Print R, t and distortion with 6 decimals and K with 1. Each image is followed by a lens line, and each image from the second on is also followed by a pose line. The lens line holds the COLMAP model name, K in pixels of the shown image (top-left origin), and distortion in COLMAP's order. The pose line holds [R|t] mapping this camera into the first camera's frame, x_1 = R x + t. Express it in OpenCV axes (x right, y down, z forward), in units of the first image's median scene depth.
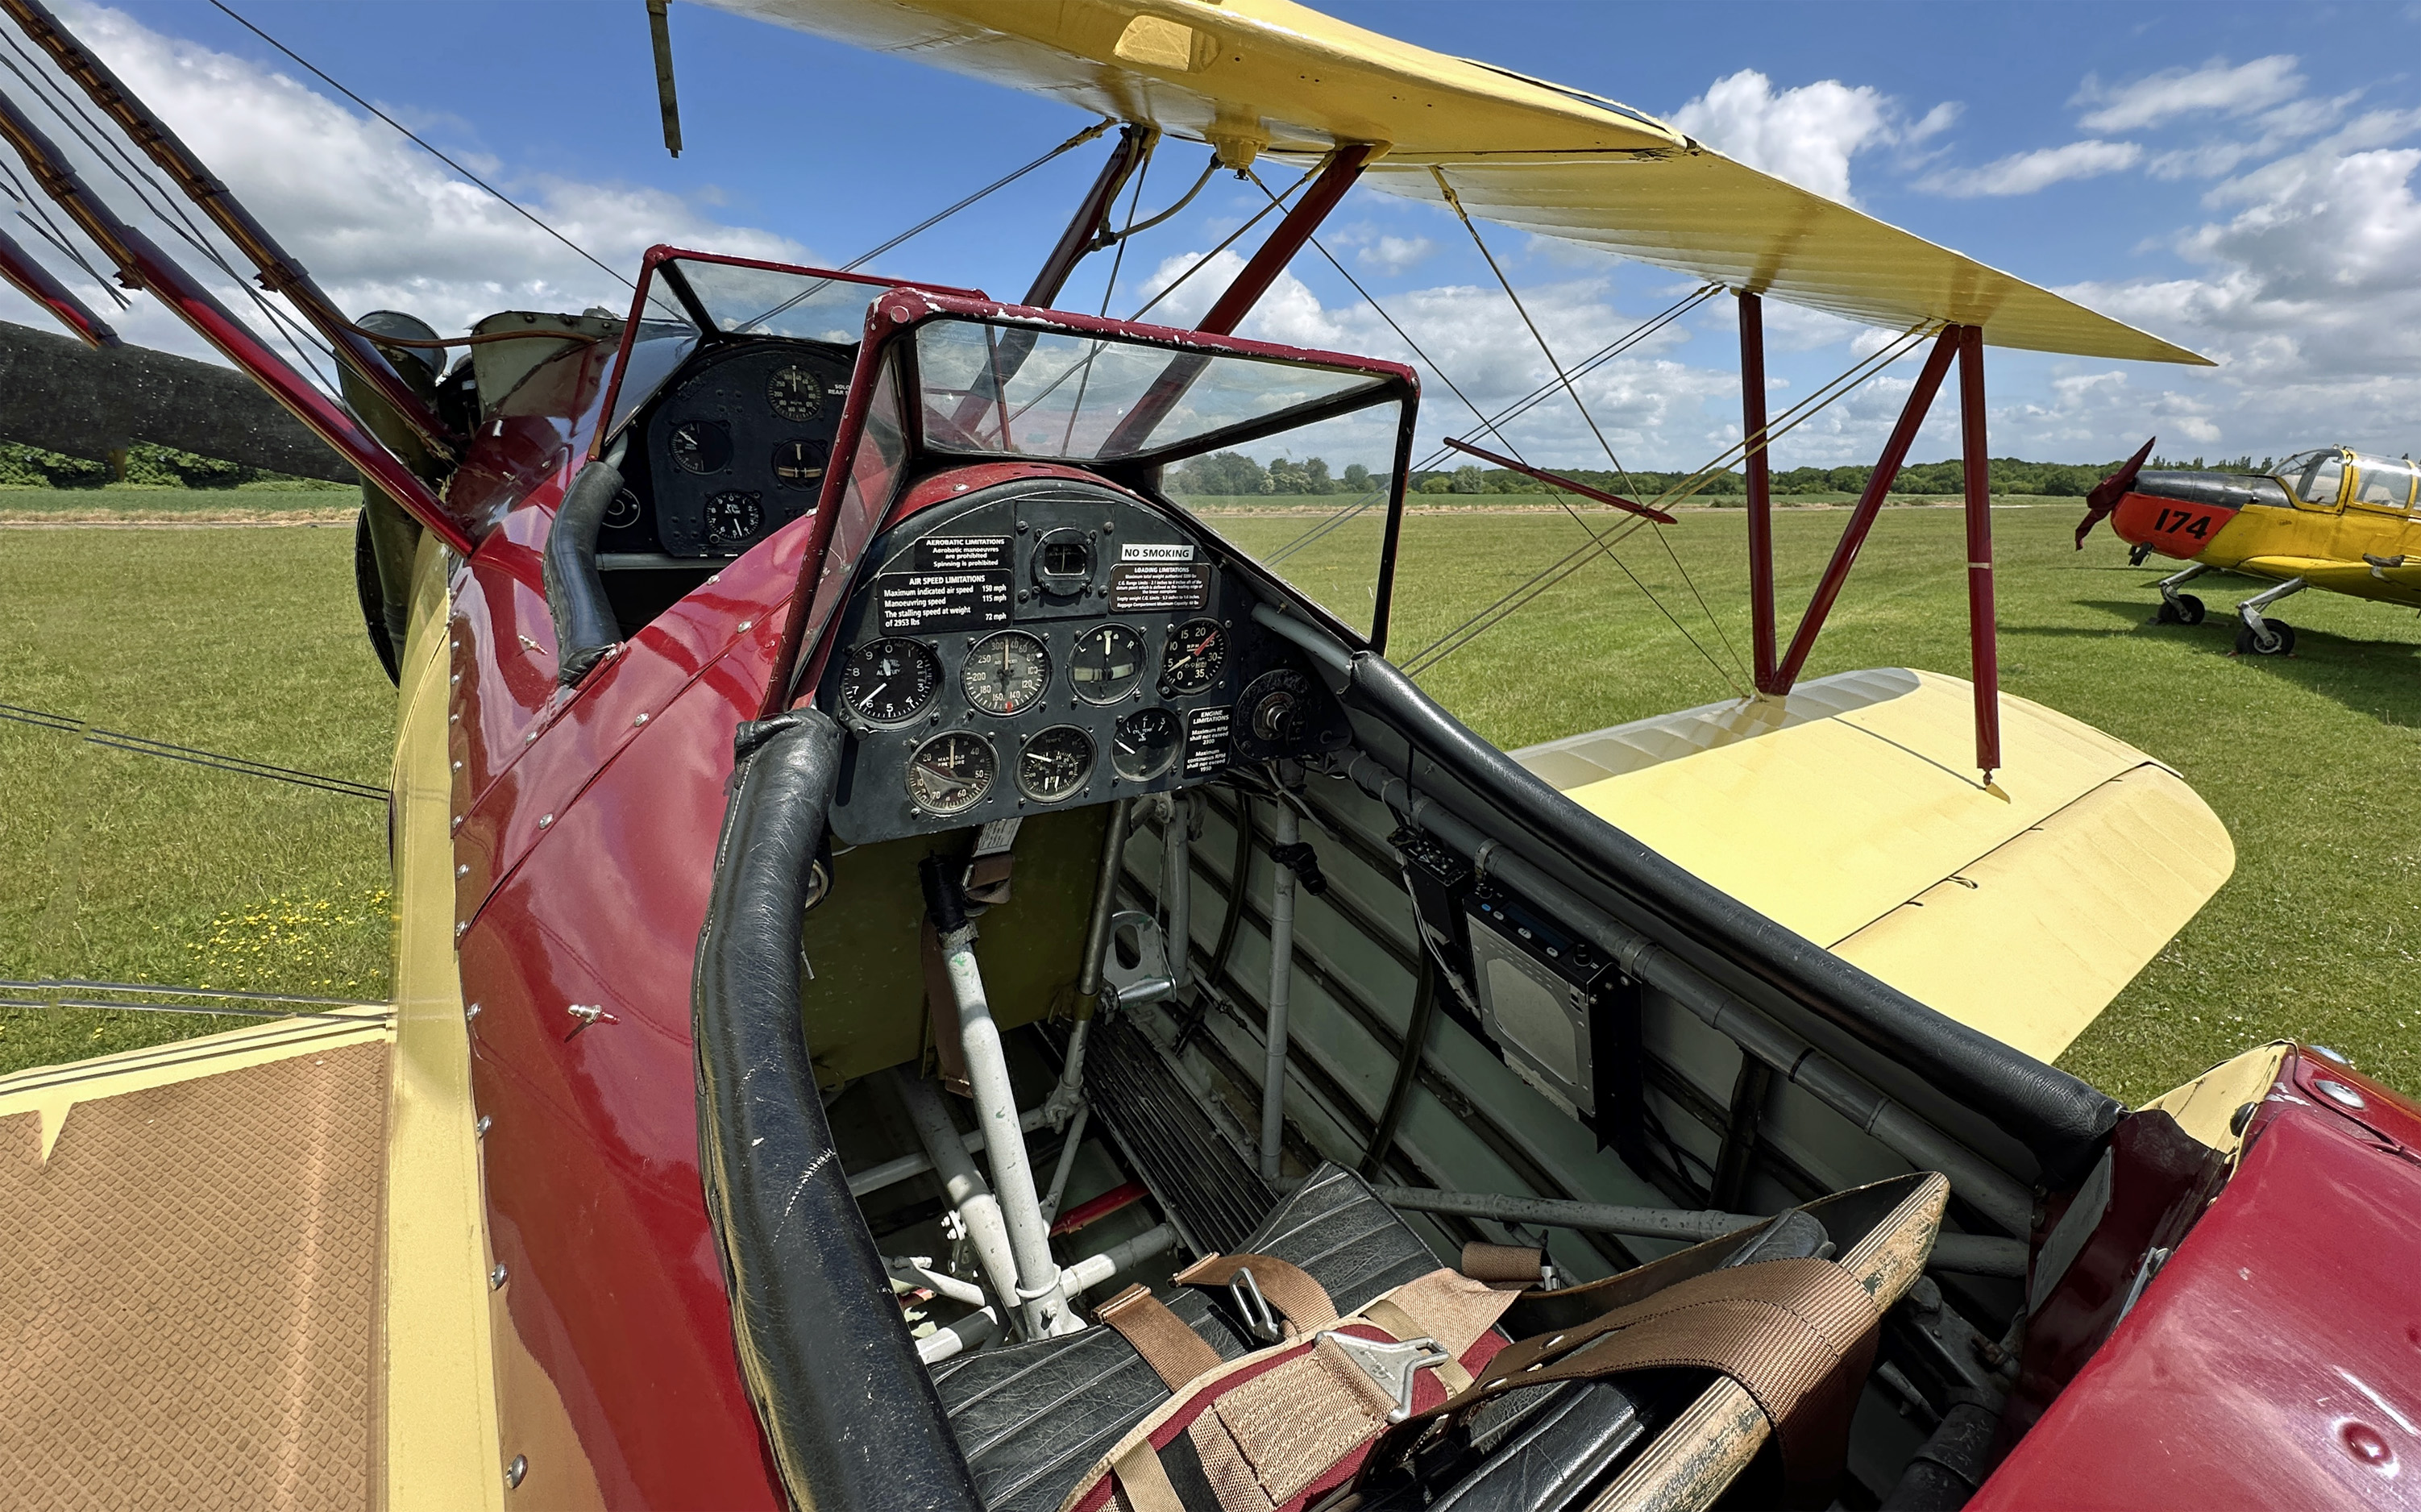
lens RADIAL K [[1001.1, 0, 1349.9], [0, 1001.1, 755.5], [0, 0, 1]] dist [-0.002377, -0.000283]
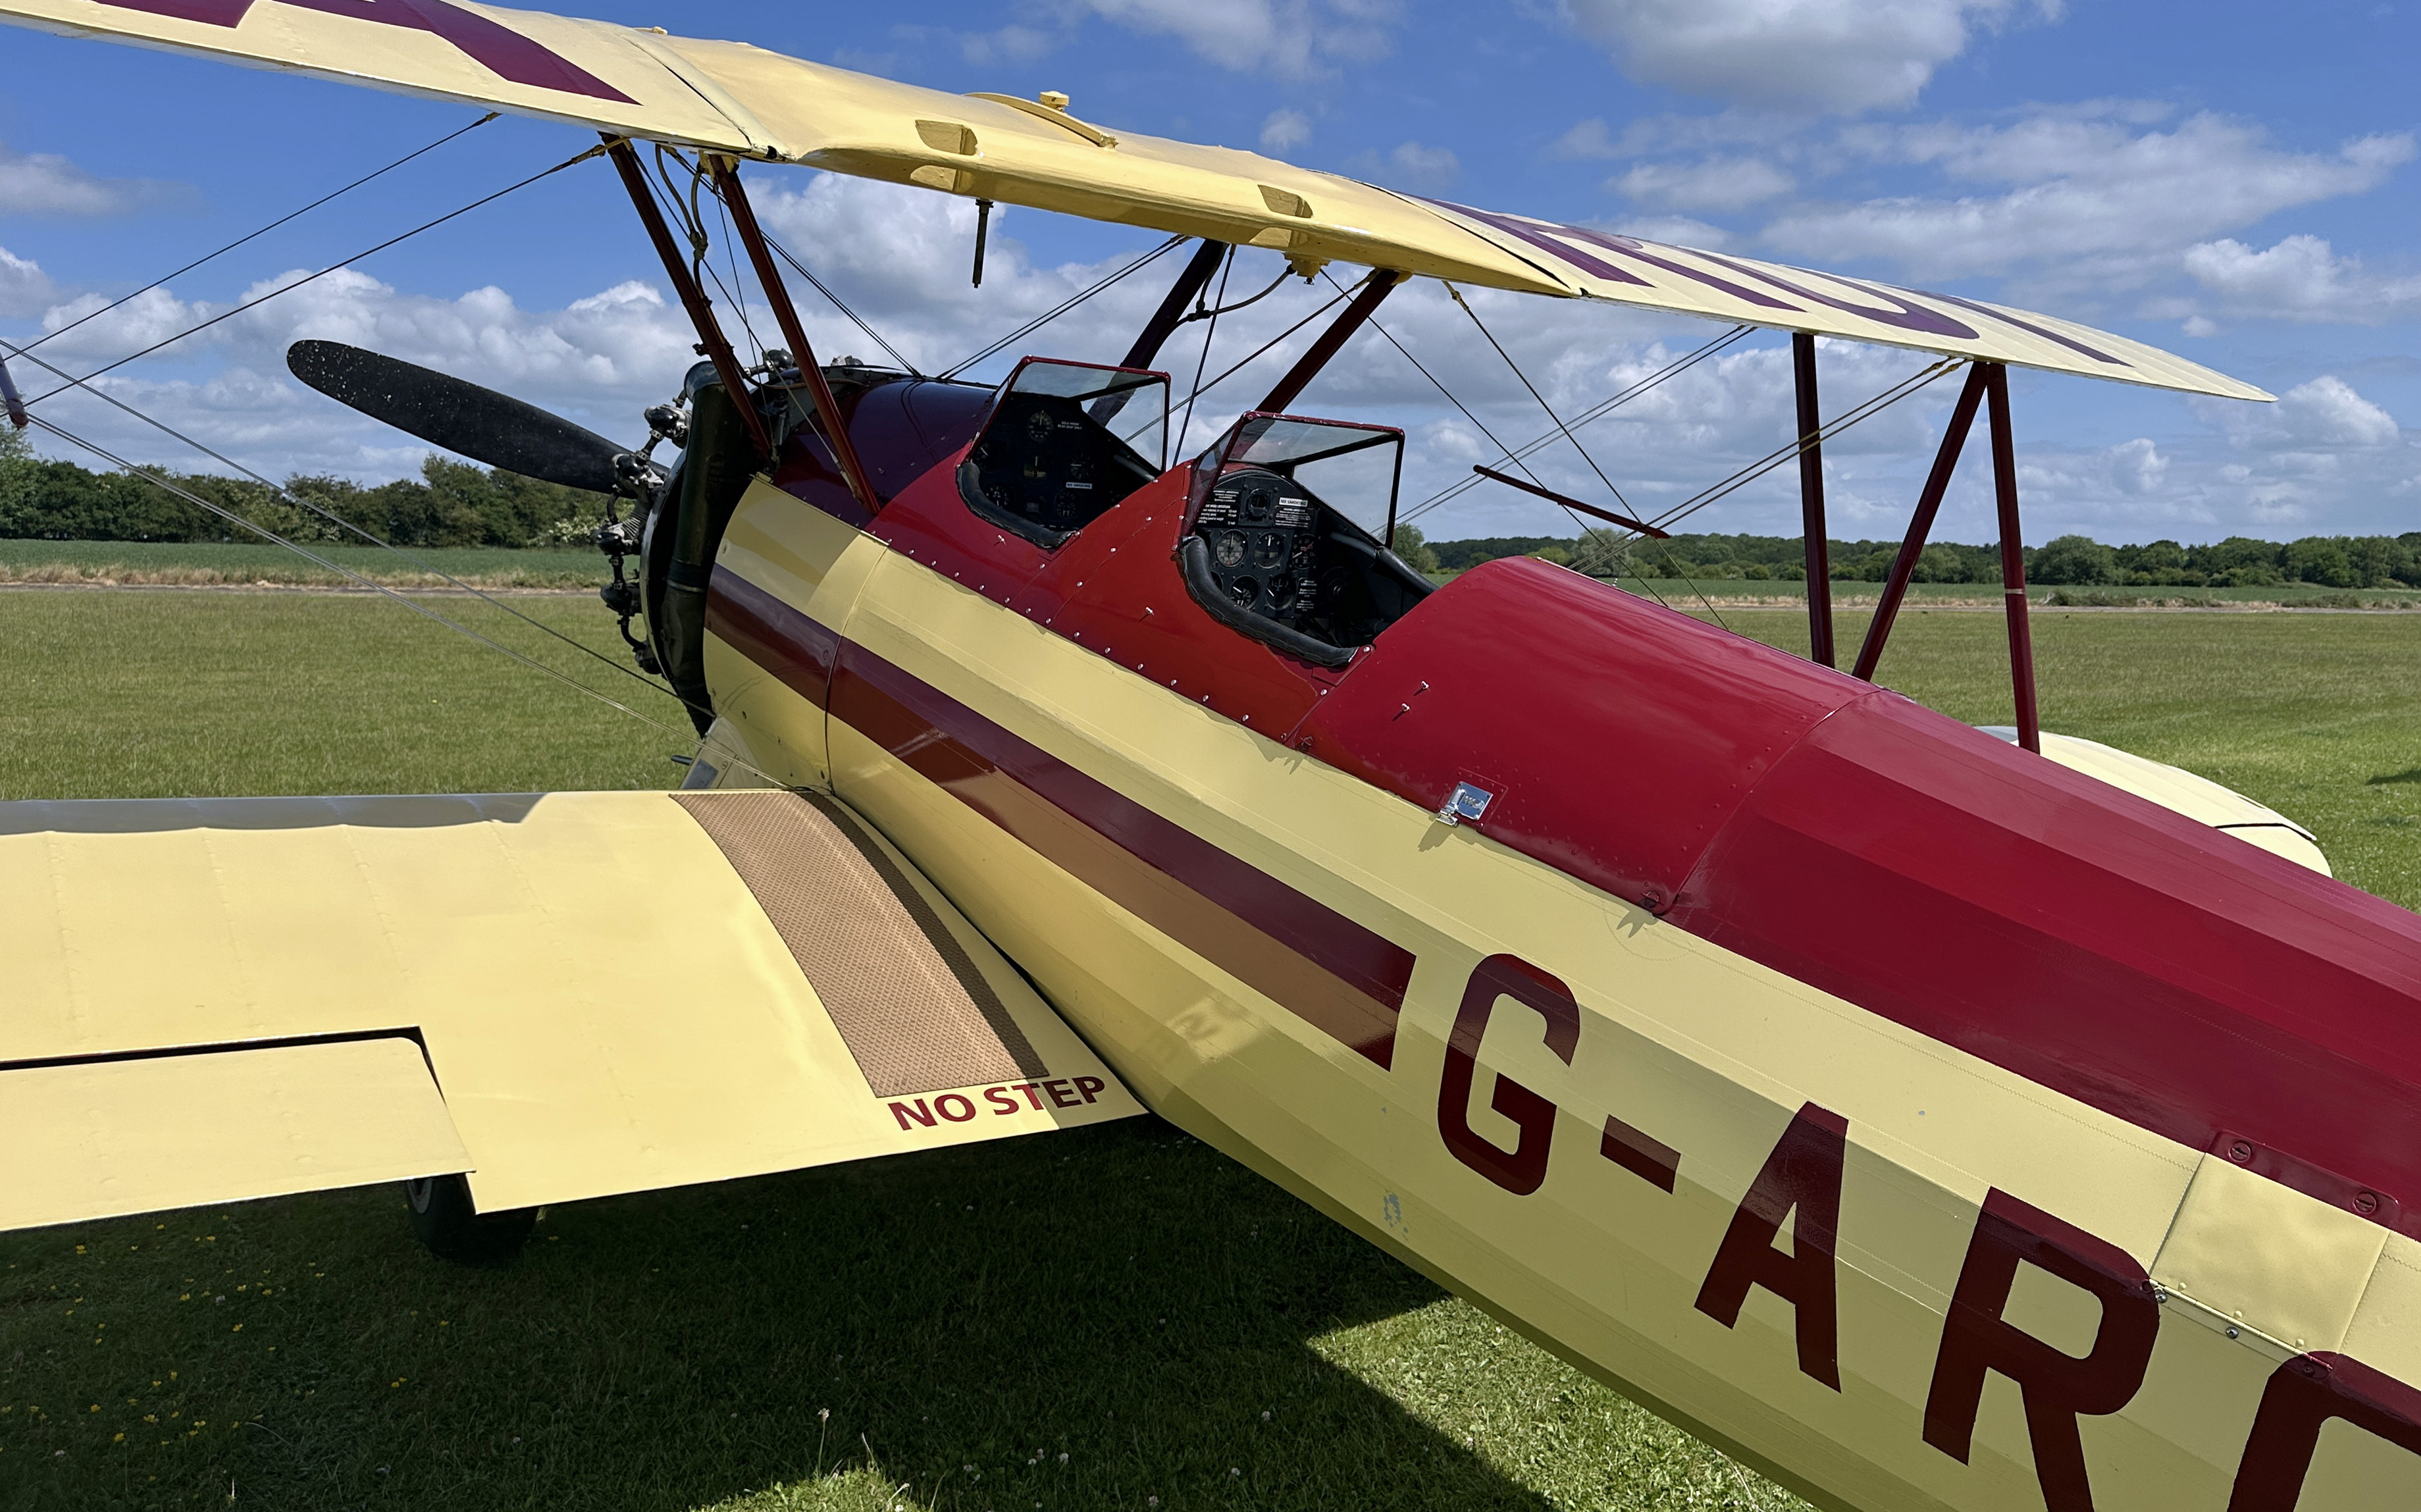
lens RADIAL K [[1891.4, 0, 1251.5], [0, 1891.4, 757.2], [0, 0, 1]] dist [0.027007, -0.009987]
pose [[0.997278, 0.025474, -0.069198, 0.029560], [-0.036107, 0.986929, -0.157060, 1.084658], [0.064293, 0.159131, 0.985162, -3.267991]]
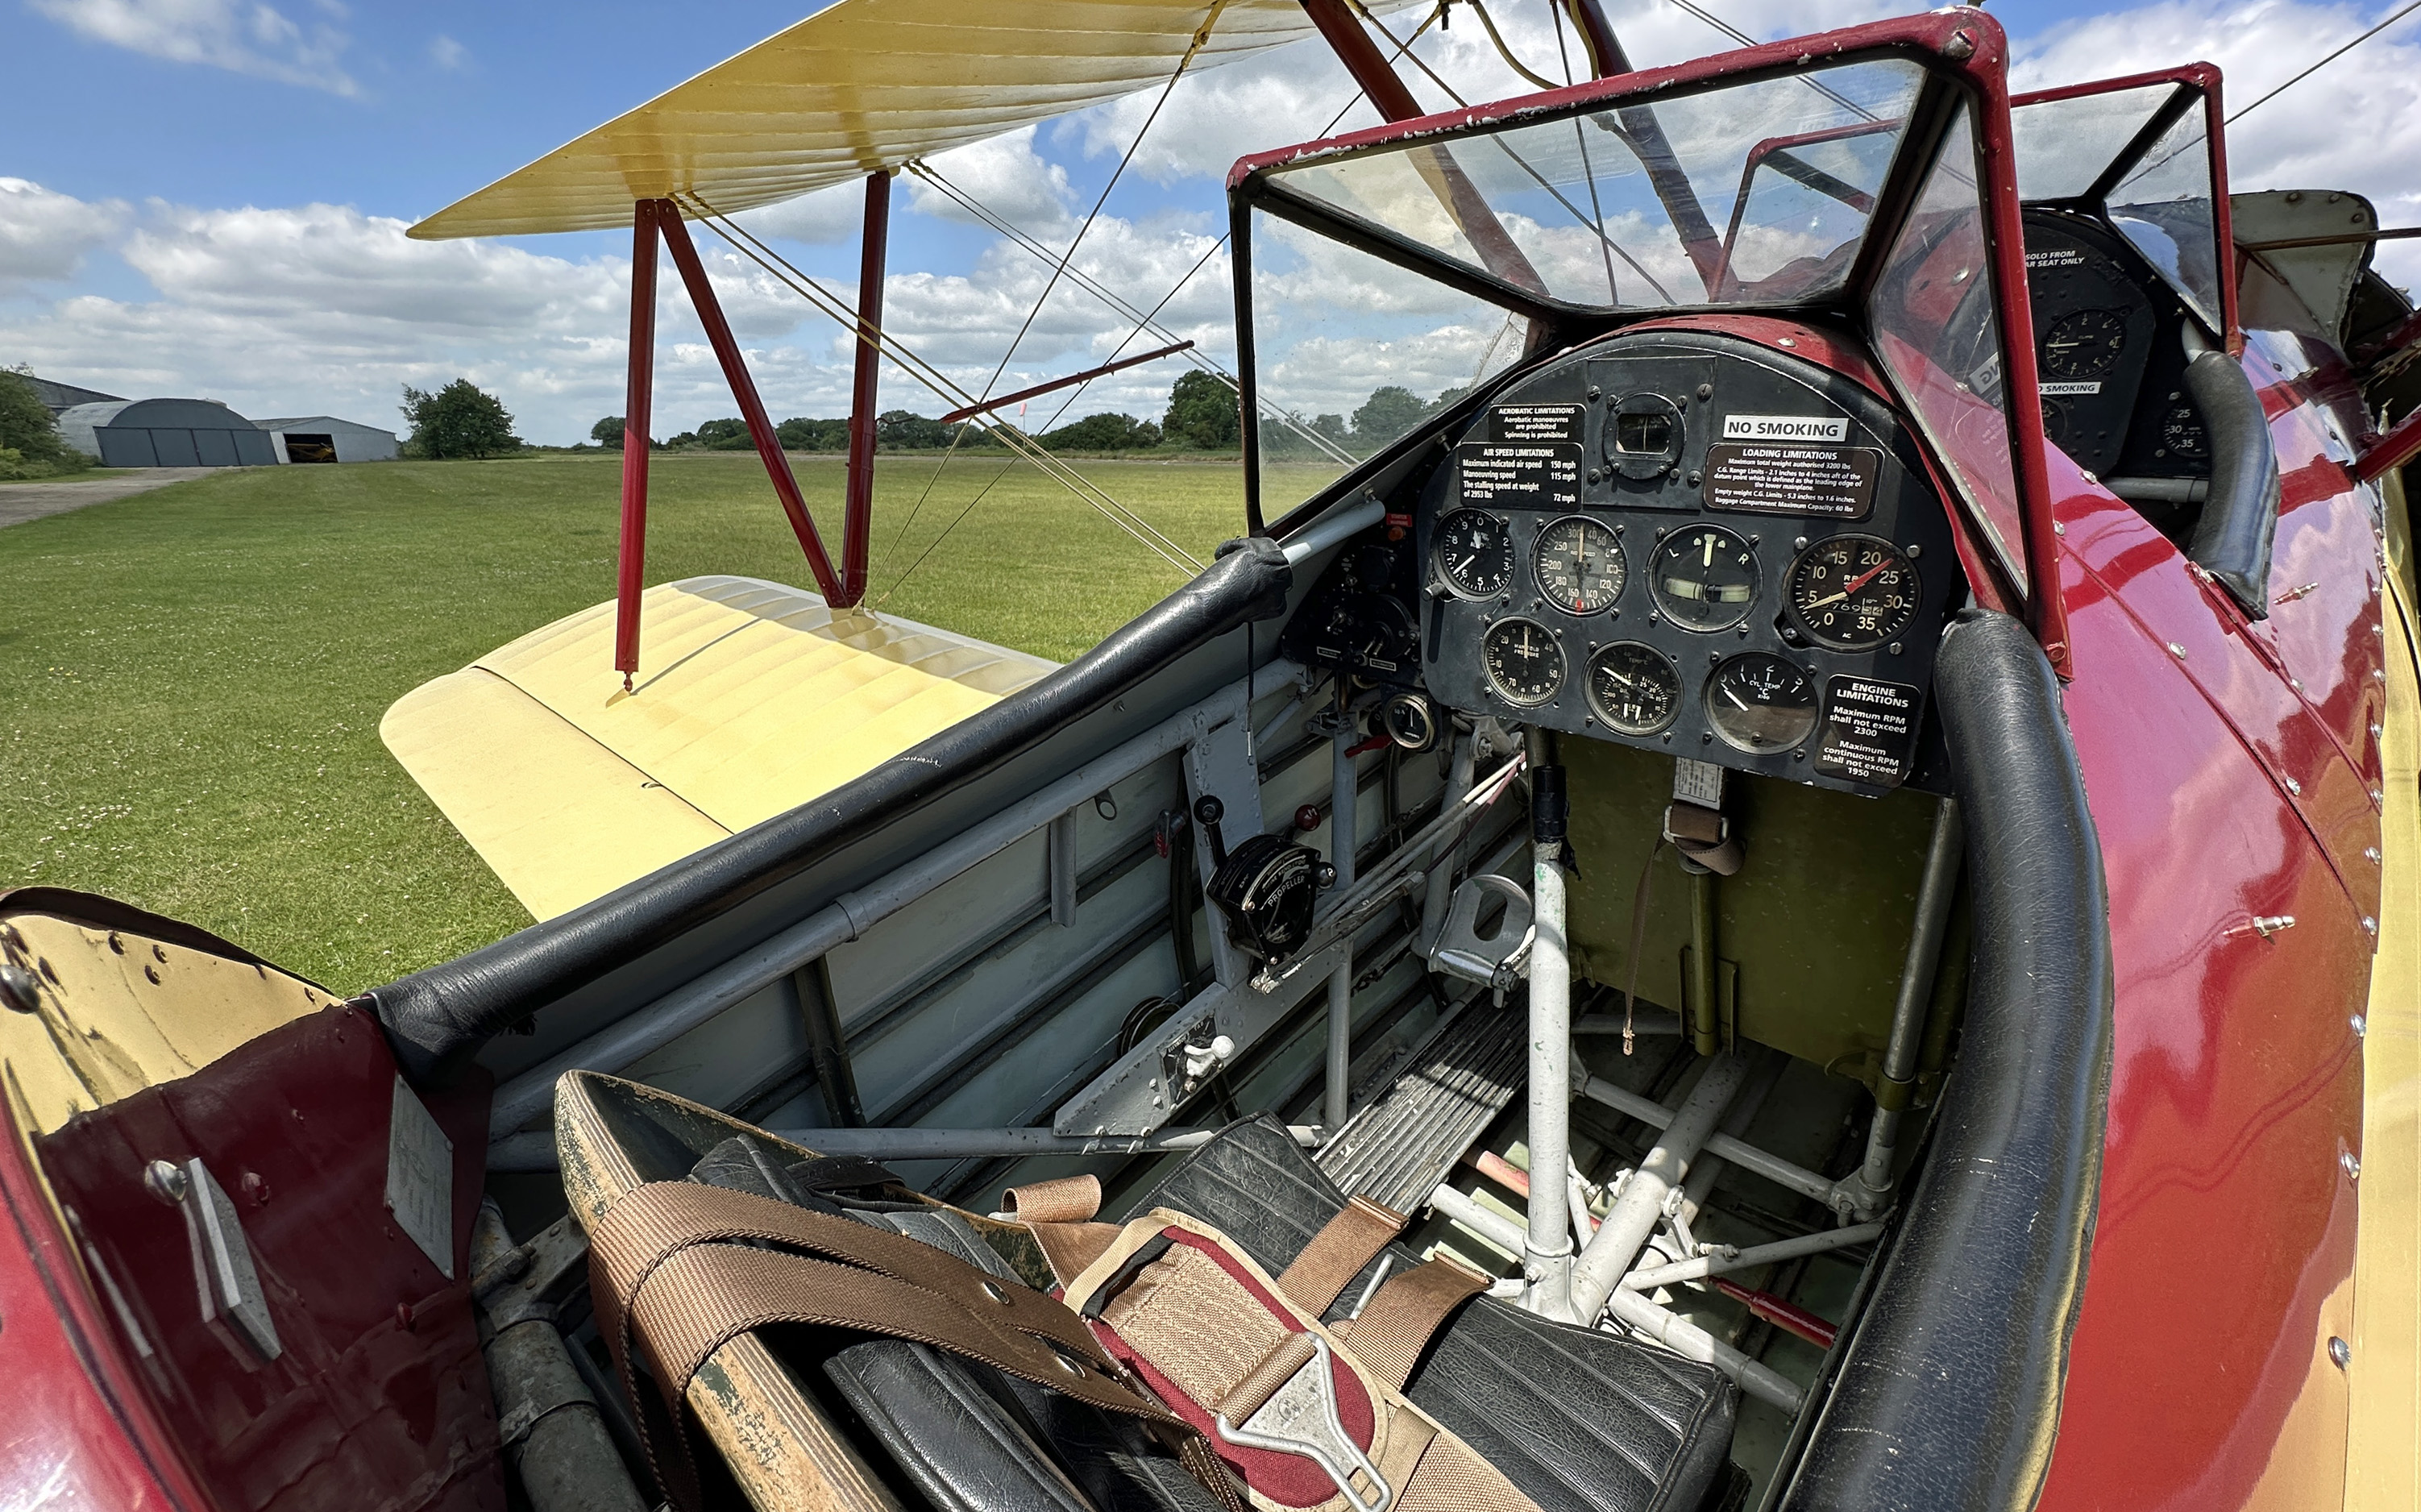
lens RADIAL K [[1029.0, 0, 1212.1], [0, 1029.0, 791.7], [0, 0, 1]] dist [-0.003009, 0.000426]
pose [[0.114054, 0.311240, -0.943462, 0.535385], [-0.251944, 0.927676, 0.275575, -0.063864], [0.960997, 0.206269, 0.184220, 0.539875]]
